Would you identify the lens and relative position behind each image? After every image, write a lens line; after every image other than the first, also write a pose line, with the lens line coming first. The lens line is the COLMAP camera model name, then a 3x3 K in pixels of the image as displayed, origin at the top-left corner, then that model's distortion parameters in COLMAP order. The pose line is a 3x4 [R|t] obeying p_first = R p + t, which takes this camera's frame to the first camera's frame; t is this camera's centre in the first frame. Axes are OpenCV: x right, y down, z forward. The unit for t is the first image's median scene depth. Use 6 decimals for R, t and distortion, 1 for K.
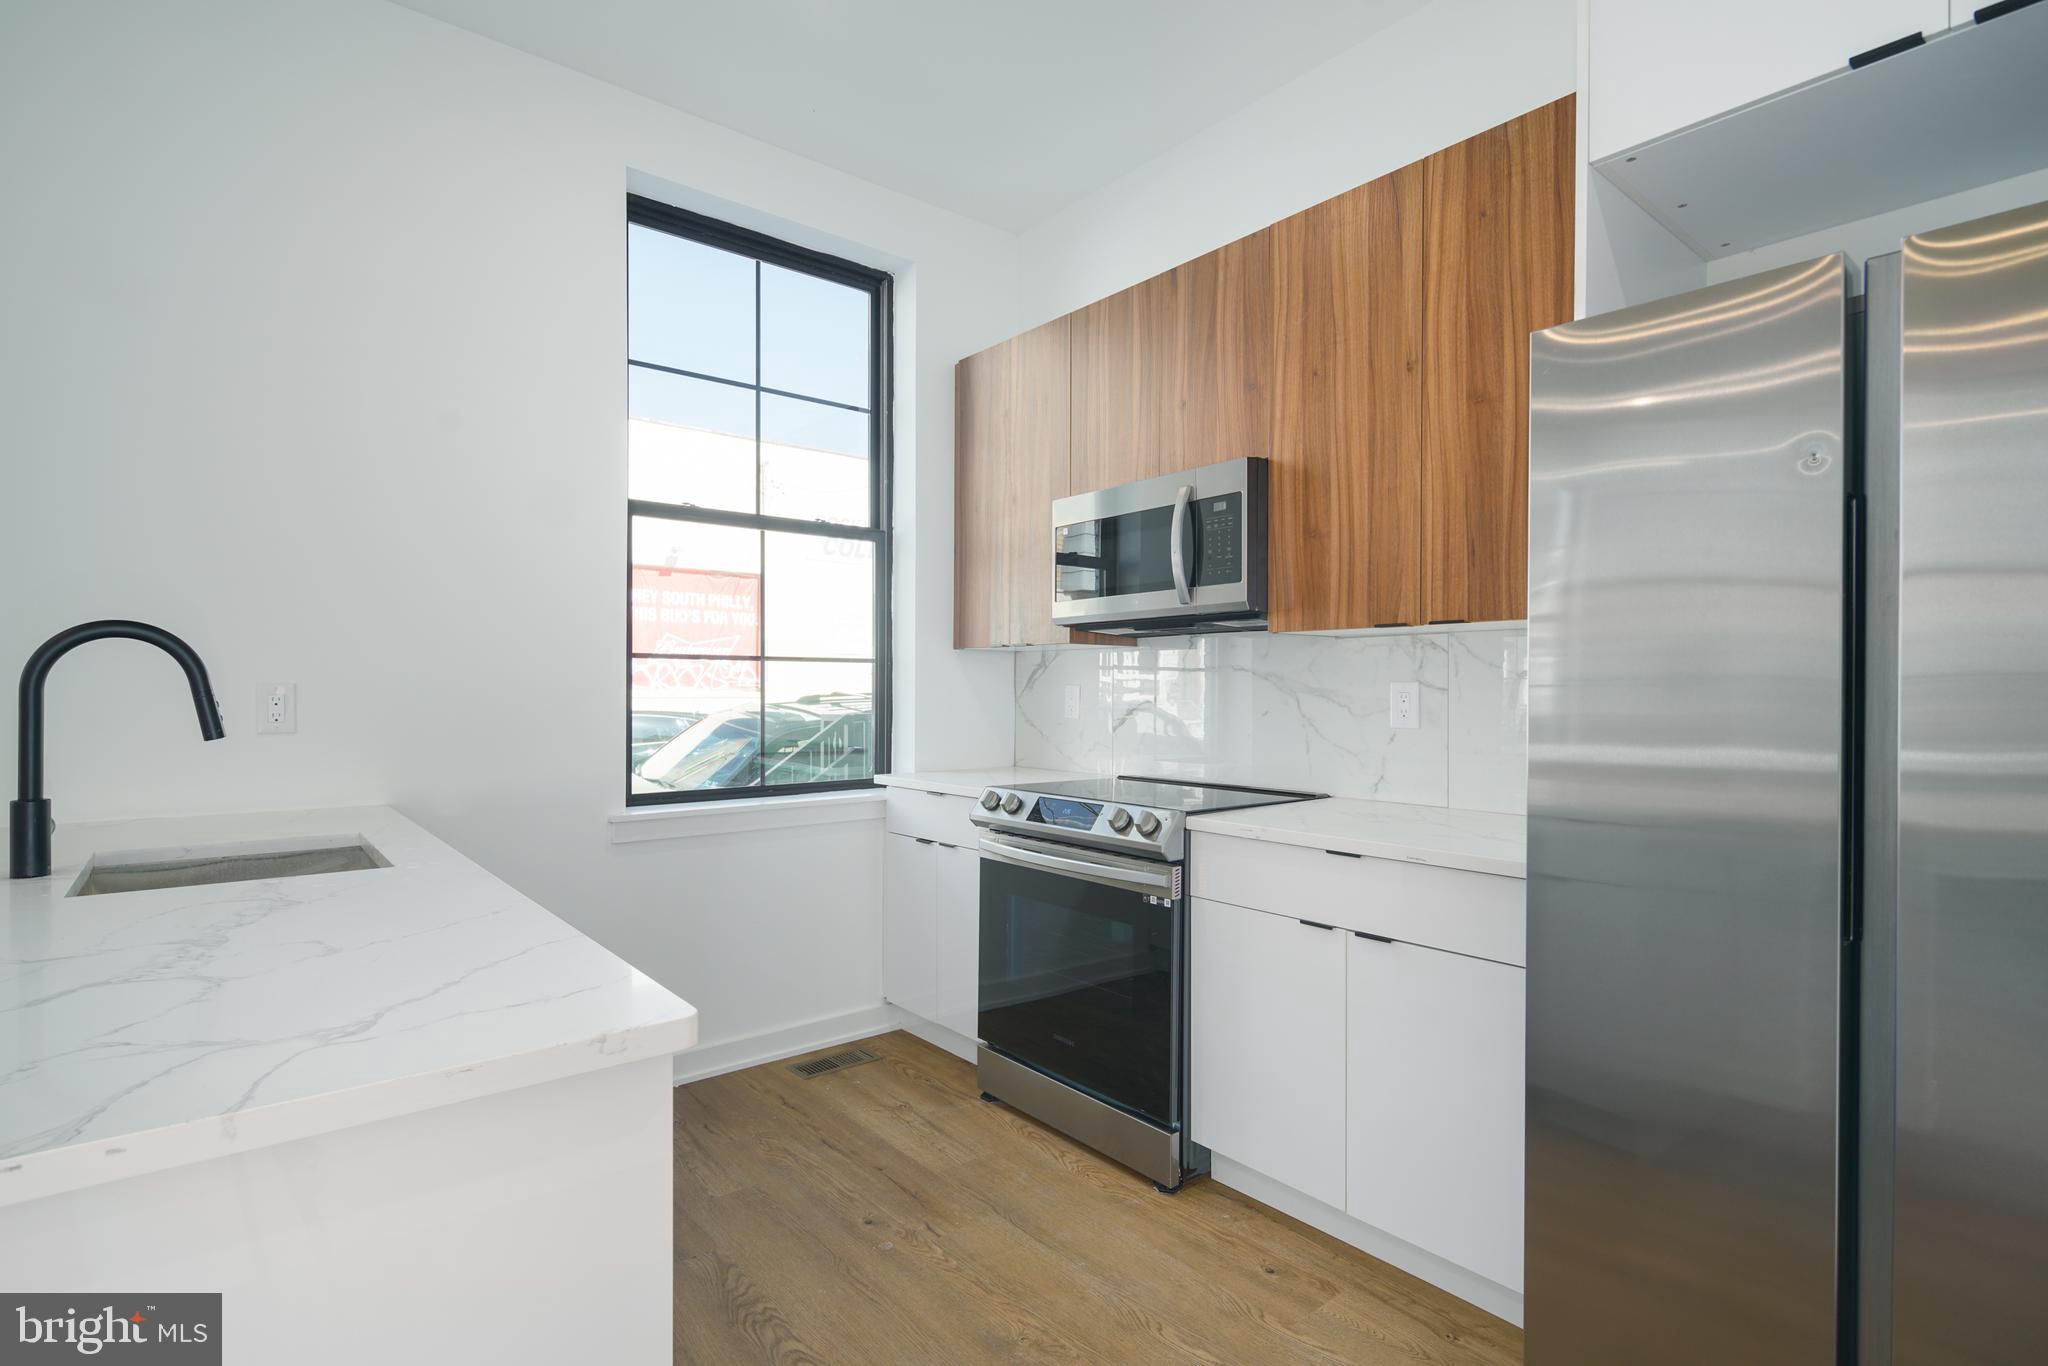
lens RADIAL K [[1006.7, 0, 991.7], [0, 1006.7, 688.8], [0, 0, 1]] dist [0.010677, -0.002489]
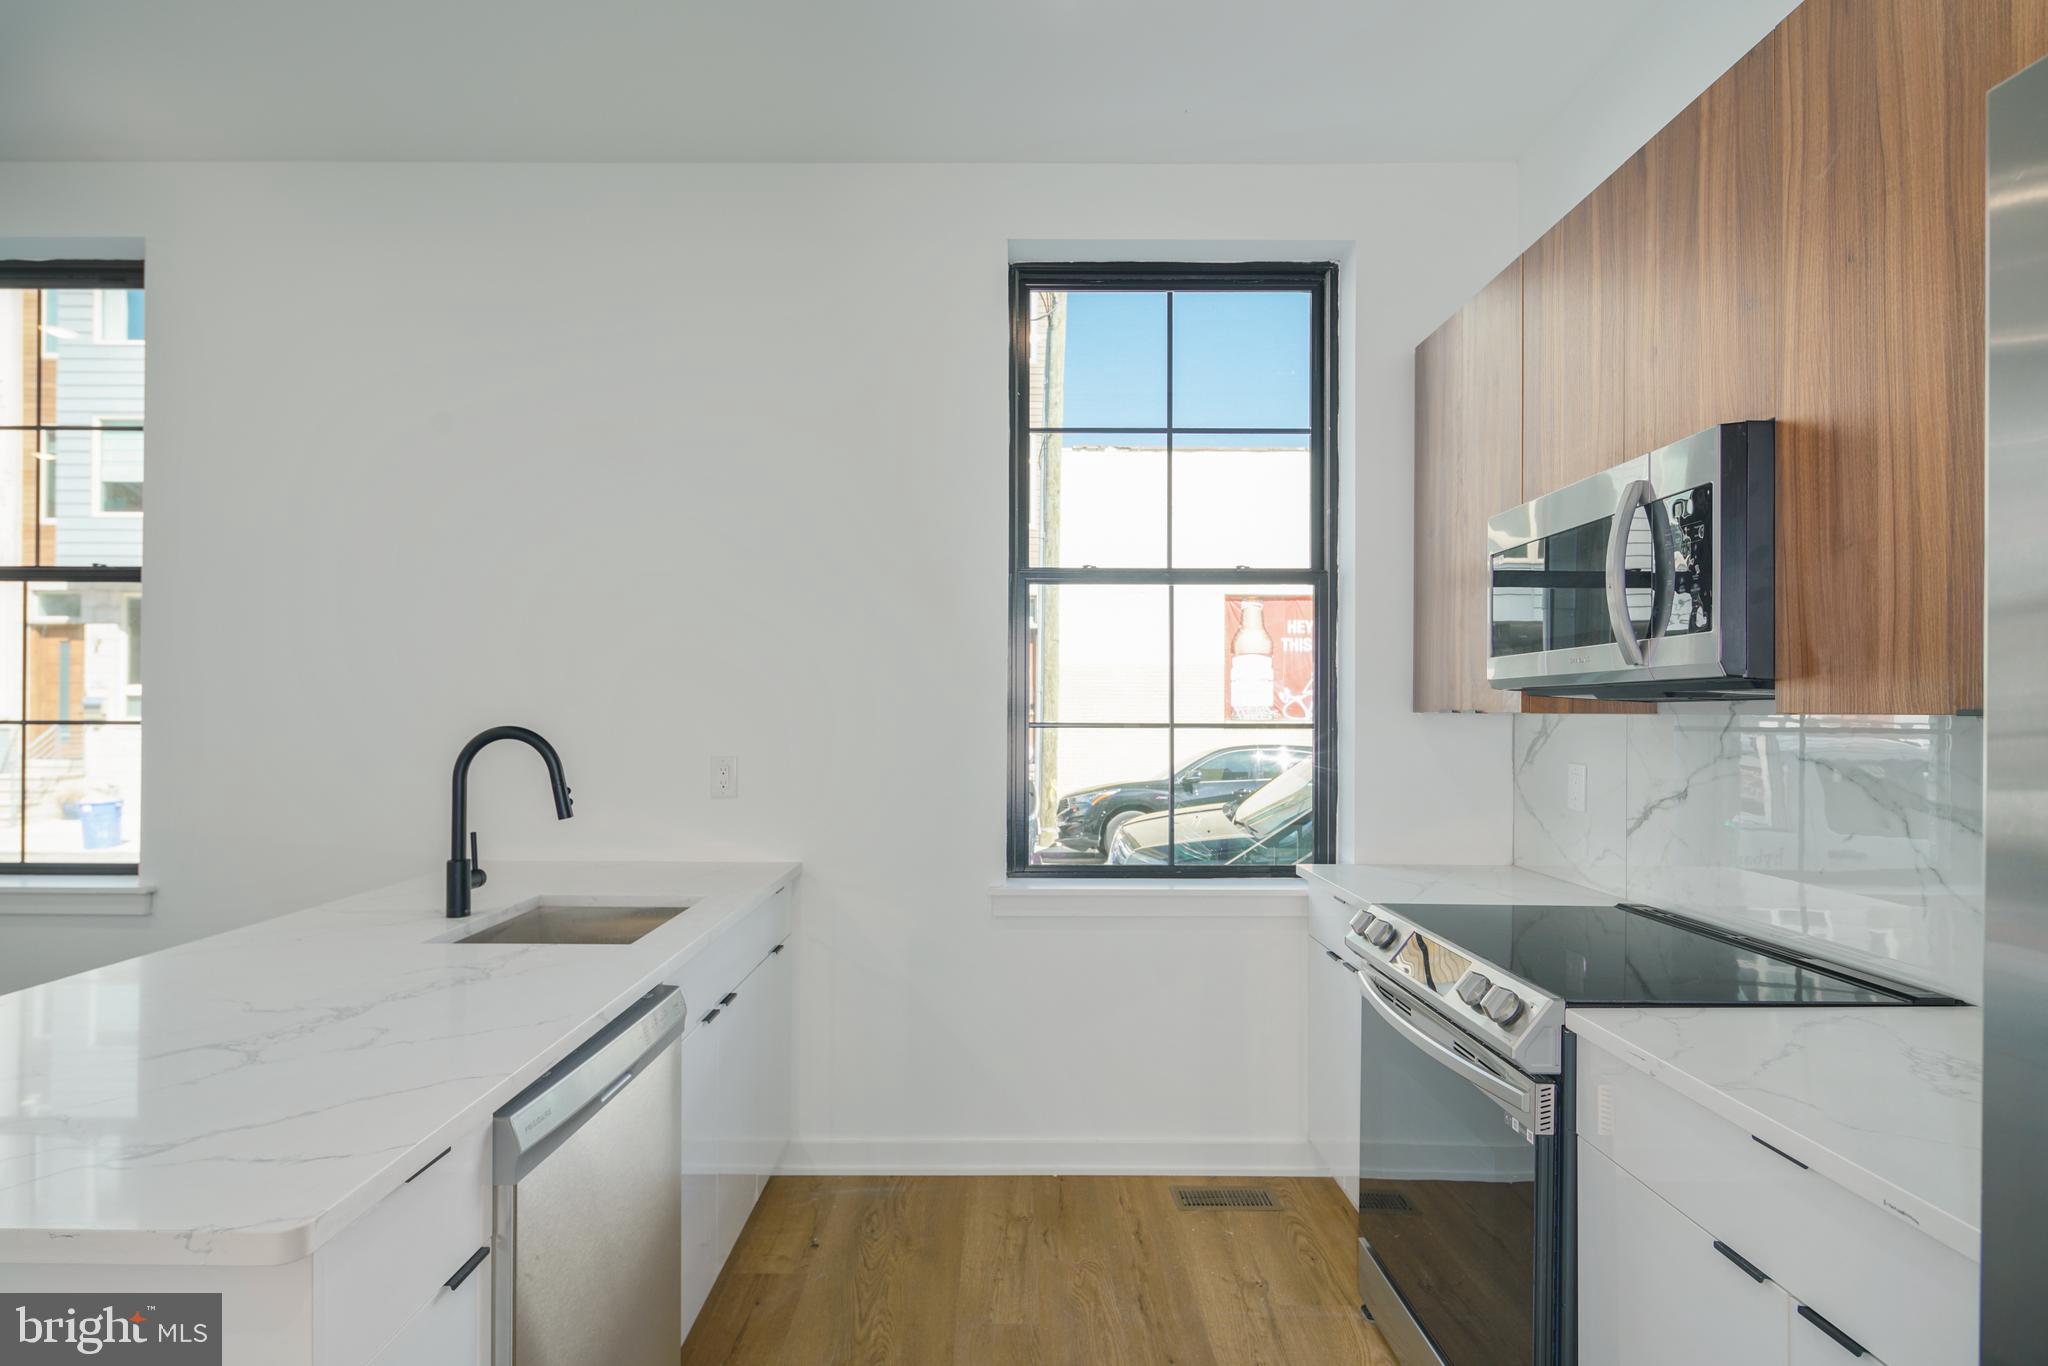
lens RADIAL K [[1006.7, 0, 1024.7], [0, 1006.7, 696.7], [0, 0, 1]] dist [0.010677, -0.002489]
pose [[0.774598, -0.005961, -0.632425, 0.285793], [0.000269, 0.999959, -0.009096, -0.055456], [0.632454, 0.006875, 0.774568, 0.241854]]
